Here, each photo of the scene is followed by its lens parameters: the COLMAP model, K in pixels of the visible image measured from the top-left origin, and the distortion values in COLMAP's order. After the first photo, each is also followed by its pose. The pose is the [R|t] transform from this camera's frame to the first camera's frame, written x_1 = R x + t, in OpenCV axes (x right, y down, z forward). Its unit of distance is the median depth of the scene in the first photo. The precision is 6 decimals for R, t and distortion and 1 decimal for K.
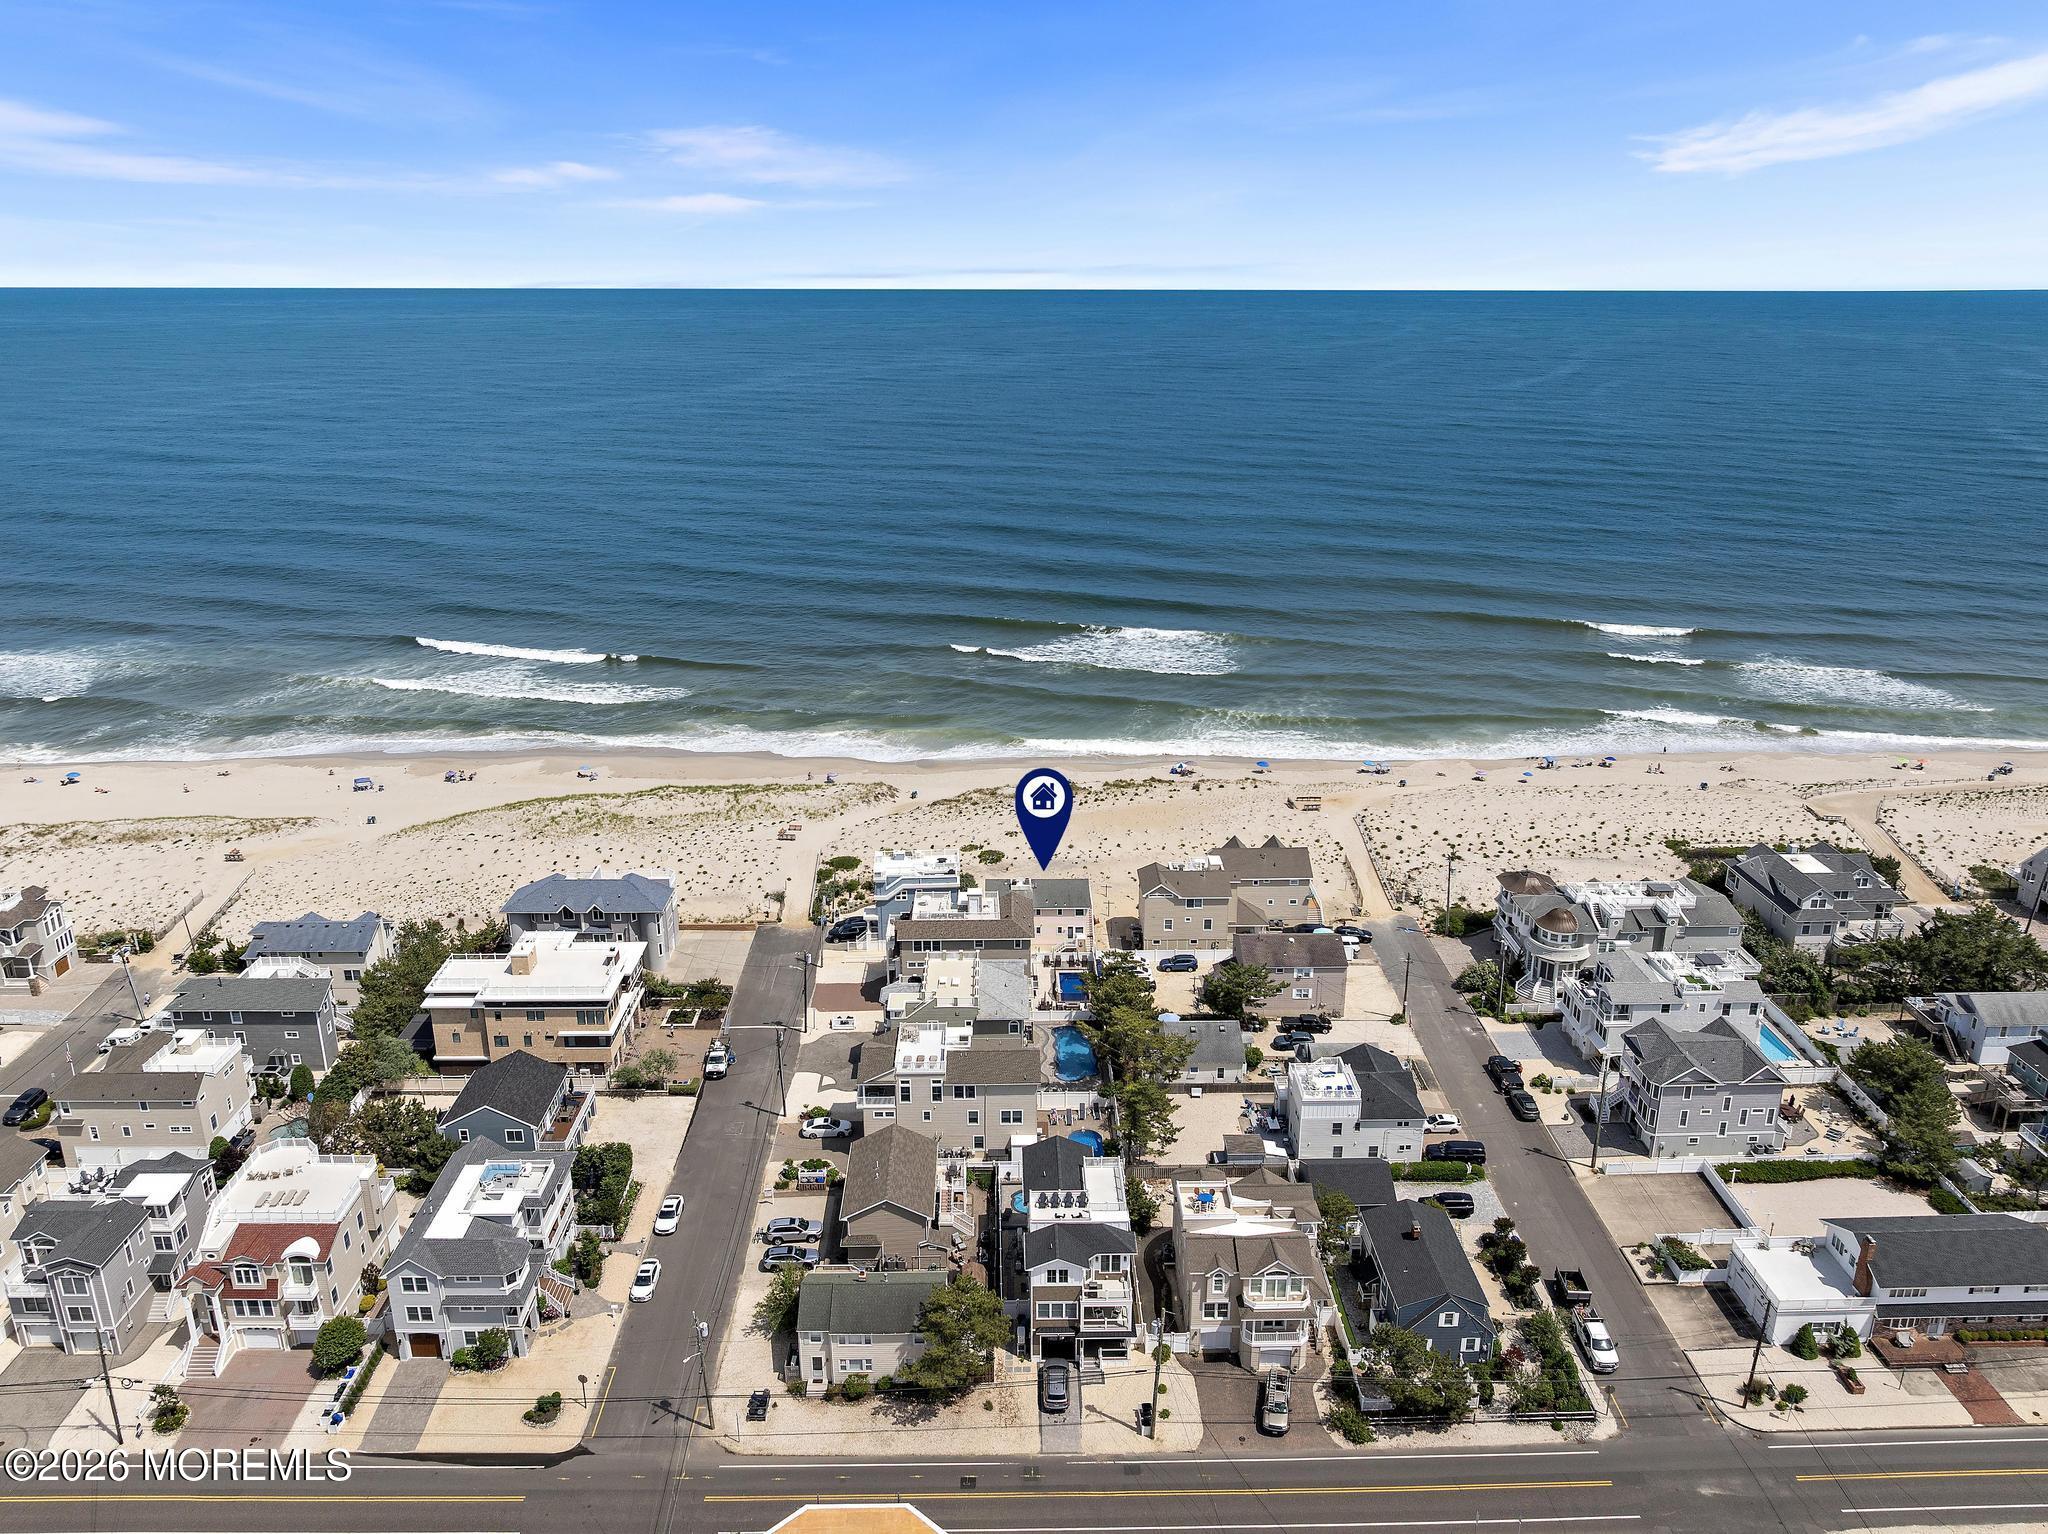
lens RADIAL K [[1518.6, 0, 1026.2], [0, 1518.6, 742.7], [0, 0, 1]] dist [-0.036645, 0.000996]
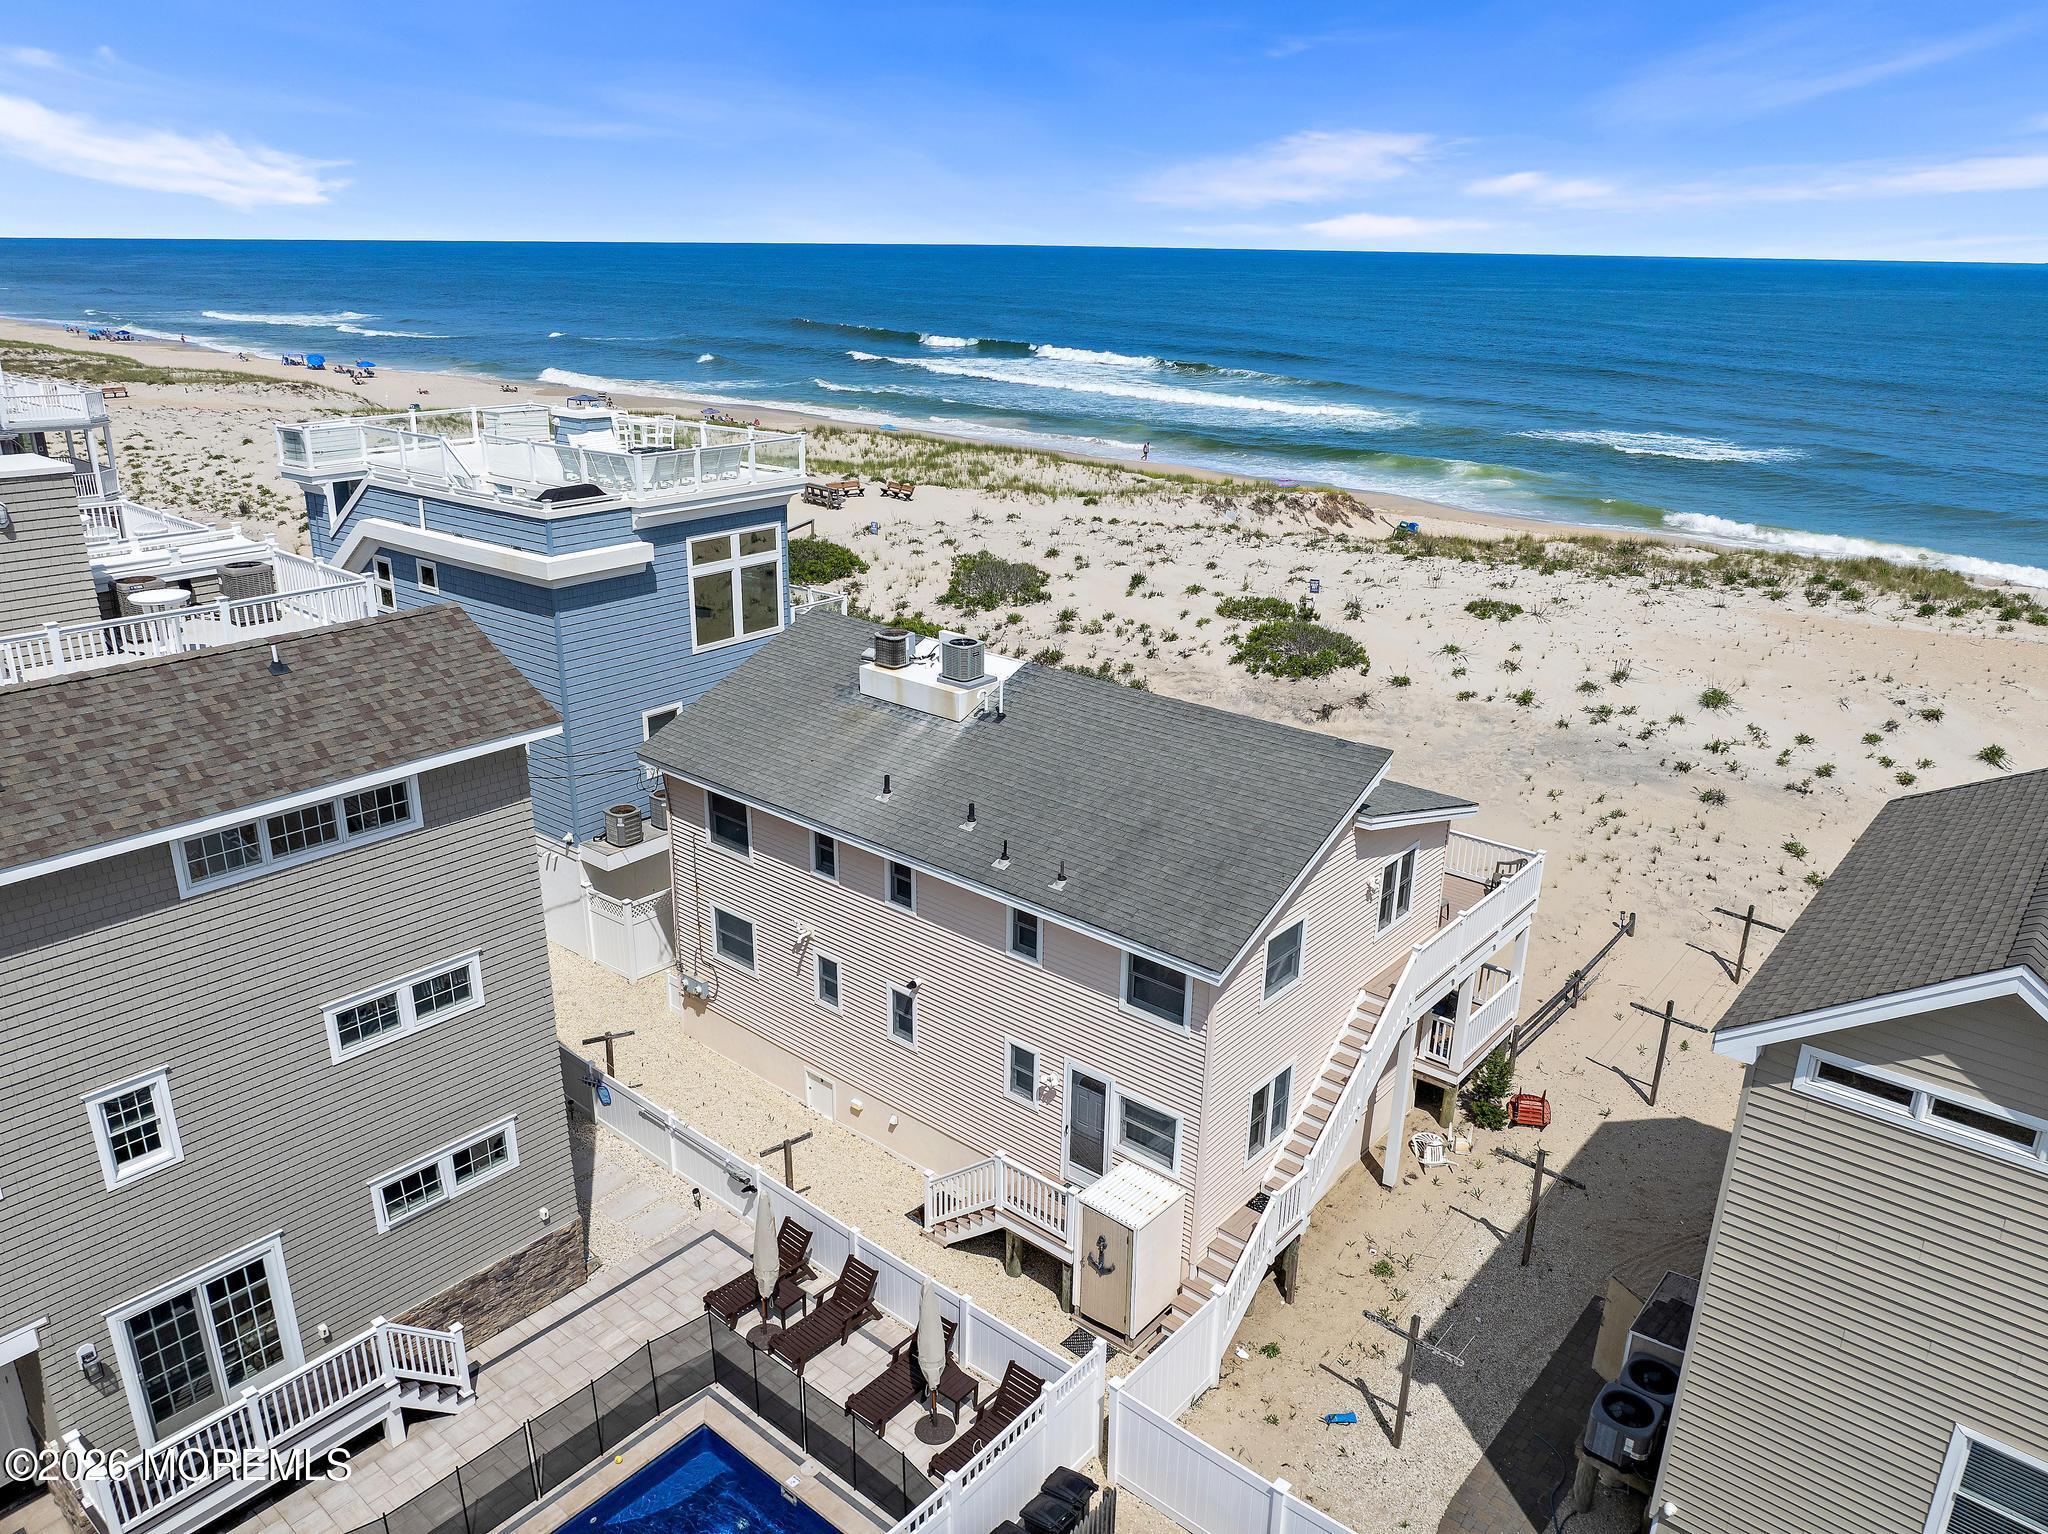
lens RADIAL K [[1443.6, 0, 1025.0], [0, 1443.6, 757.9], [0, 0, 1]] dist [-0.034267, -0.009444]
pose [[0.751049, 0.232171, -0.618079, 0.108718], [-0.212022, 0.971363, 0.107241, 0.102005], [0.625277, 0.050503, 0.778767, 1.084927]]
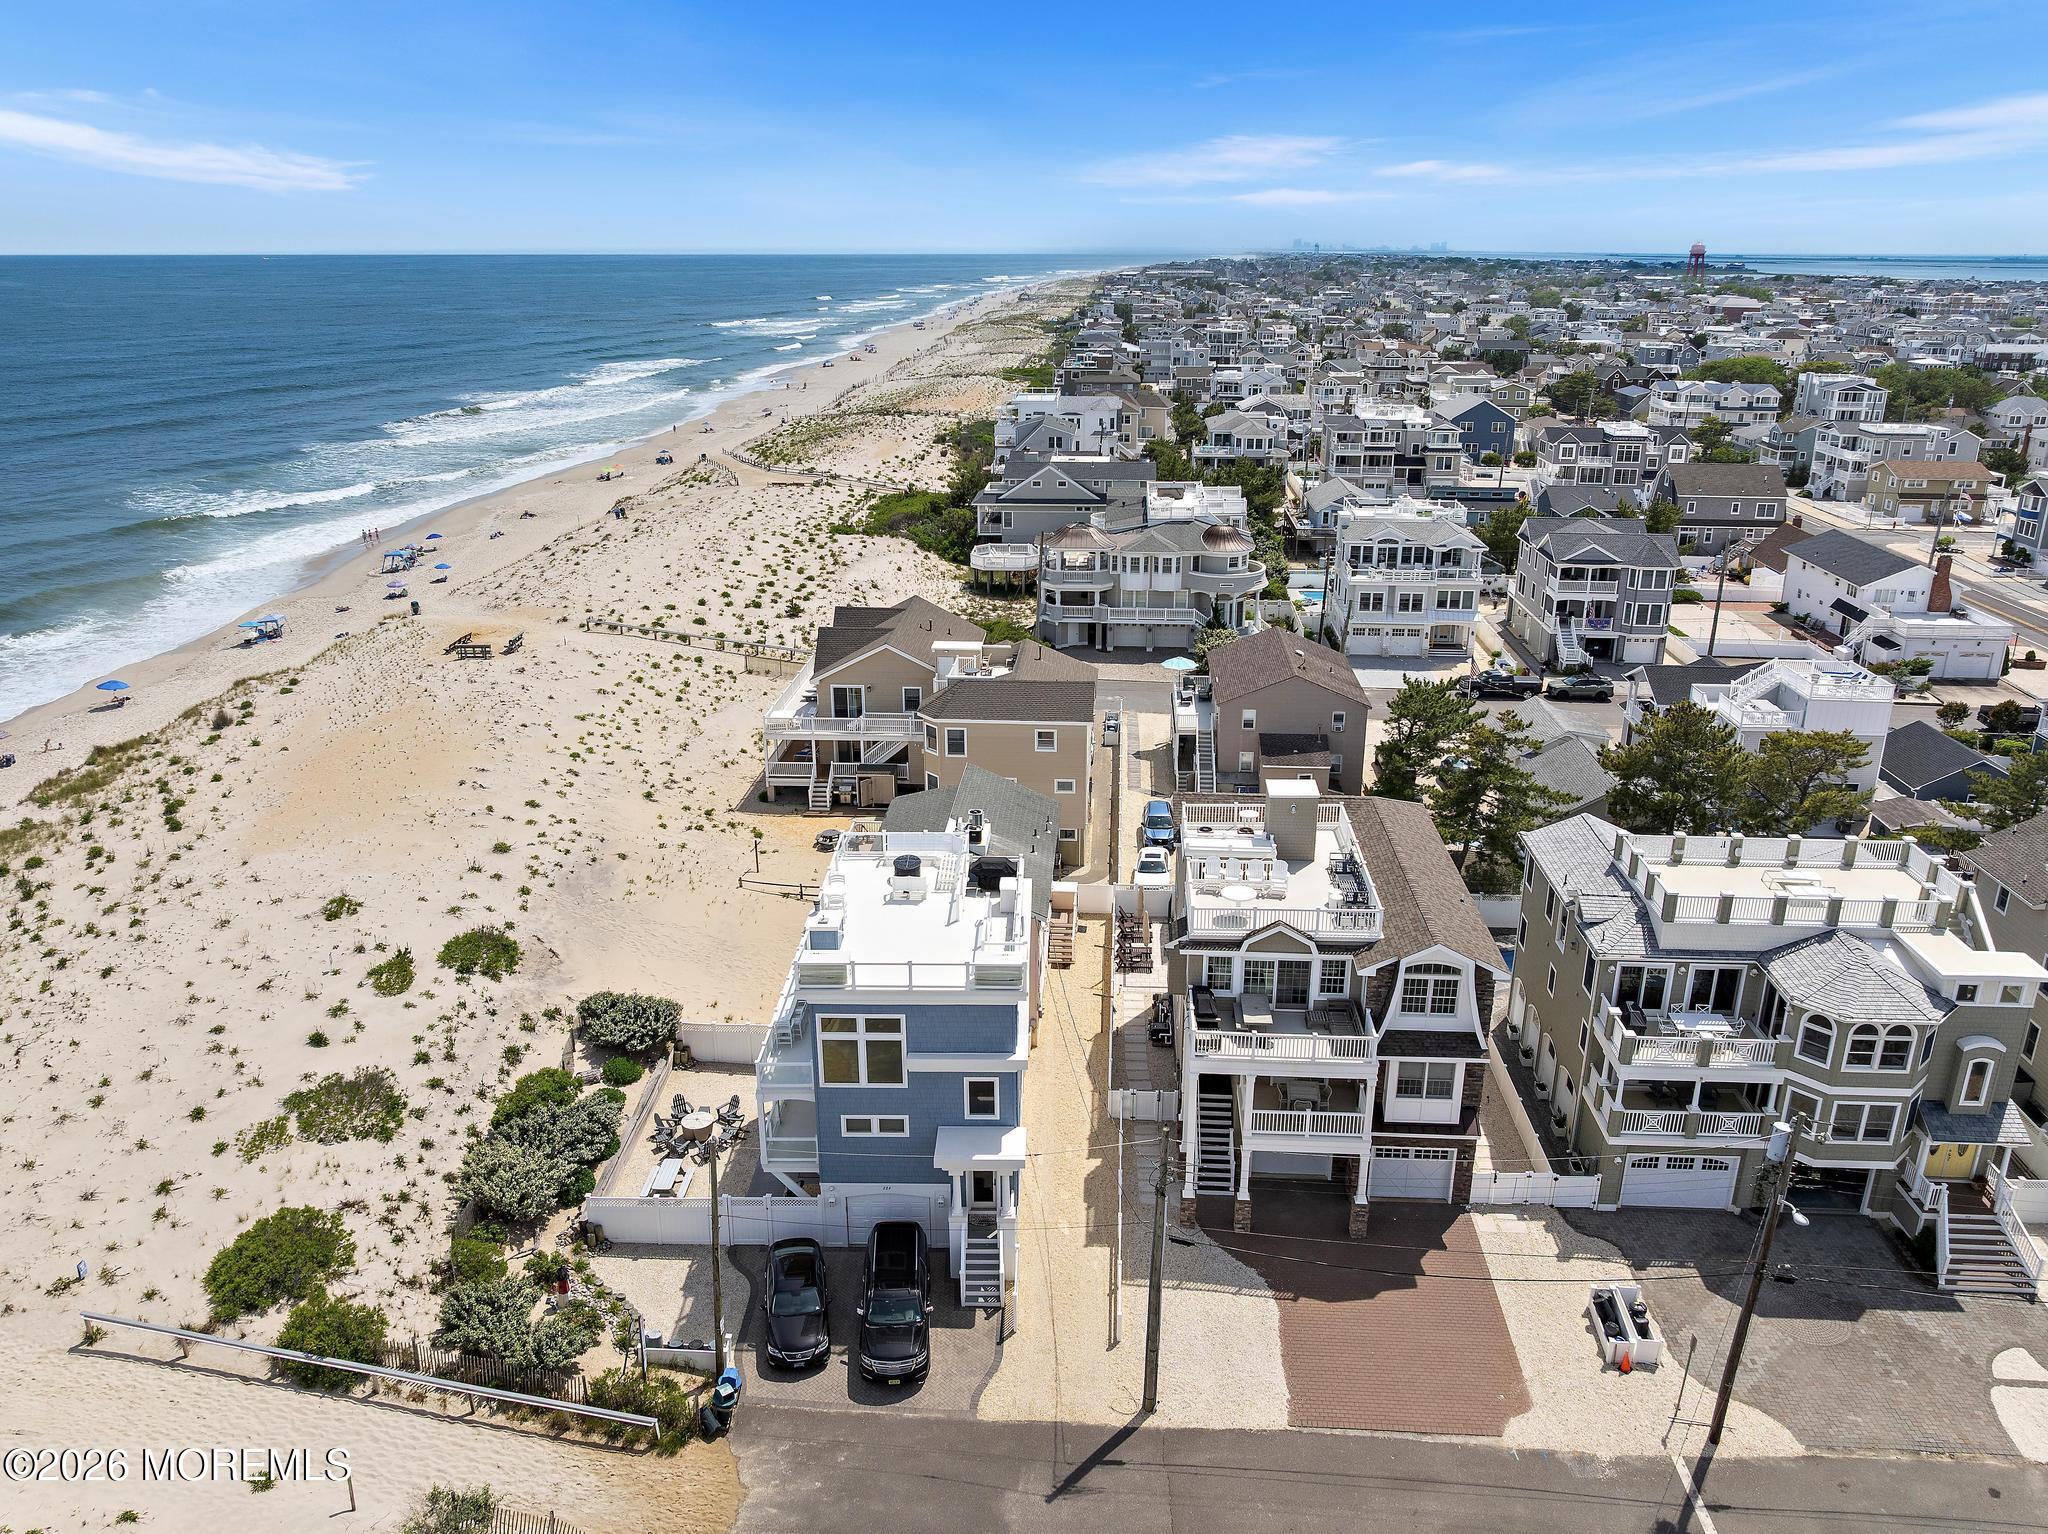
lens RADIAL K [[1489.3, 0, 1032.7], [0, 1489.3, 768.4], [0, 0, 1]] dist [-0.015554, -0.055582]
pose [[0.080172, -0.331297, 0.940114, -0.373619], [0.296595, 0.908359, 0.294813, -0.016813], [-0.951632, 0.255197, 0.171086, 1.118687]]
